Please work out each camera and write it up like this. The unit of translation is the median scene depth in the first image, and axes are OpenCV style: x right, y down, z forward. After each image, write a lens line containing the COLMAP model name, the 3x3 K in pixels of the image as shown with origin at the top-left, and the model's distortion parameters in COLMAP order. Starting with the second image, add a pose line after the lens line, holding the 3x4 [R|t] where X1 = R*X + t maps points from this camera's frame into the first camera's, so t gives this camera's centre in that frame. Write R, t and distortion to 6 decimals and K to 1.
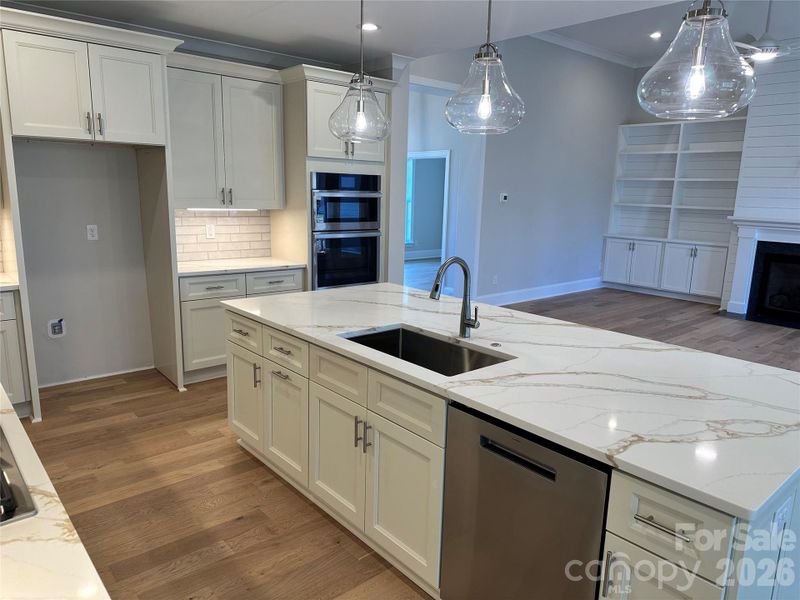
lens RADIAL K [[560.8, 0, 405.9], [0, 560.8, 299.9], [0, 0, 1]] dist [0.099702, -0.127632]
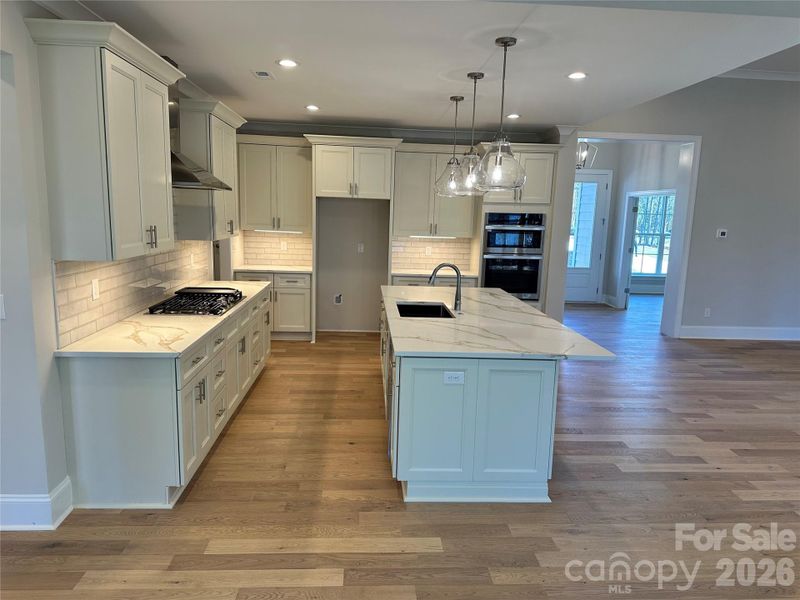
lens RADIAL K [[560.8, 0, 405.9], [0, 560.8, 299.9], [0, 0, 1]] dist [0.099702, -0.127632]
pose [[0.790241, 0.088970, -0.606303, 0.556959], [-0.127314, 0.991652, -0.020421, 0.051620], [0.599425, 0.093328, 0.794971, -0.250663]]
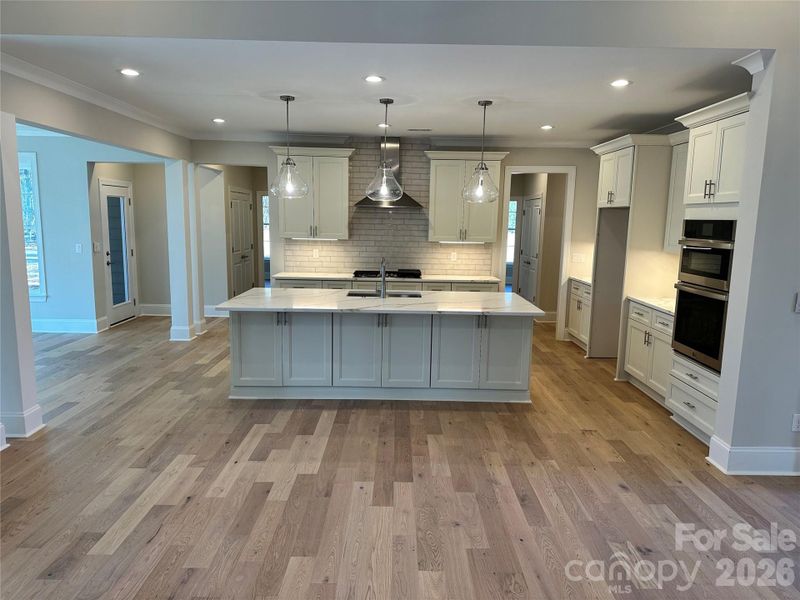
lens RADIAL K [[560.8, 0, 405.9], [0, 560.8, 299.9], [0, 0, 1]] dist [0.099702, -0.127632]
pose [[-0.662469, 0.074588, -0.745367, 0.862267], [-0.177415, 0.951097, 0.252859, -0.251911], [0.727777, 0.299750, -0.616840, 1.265007]]
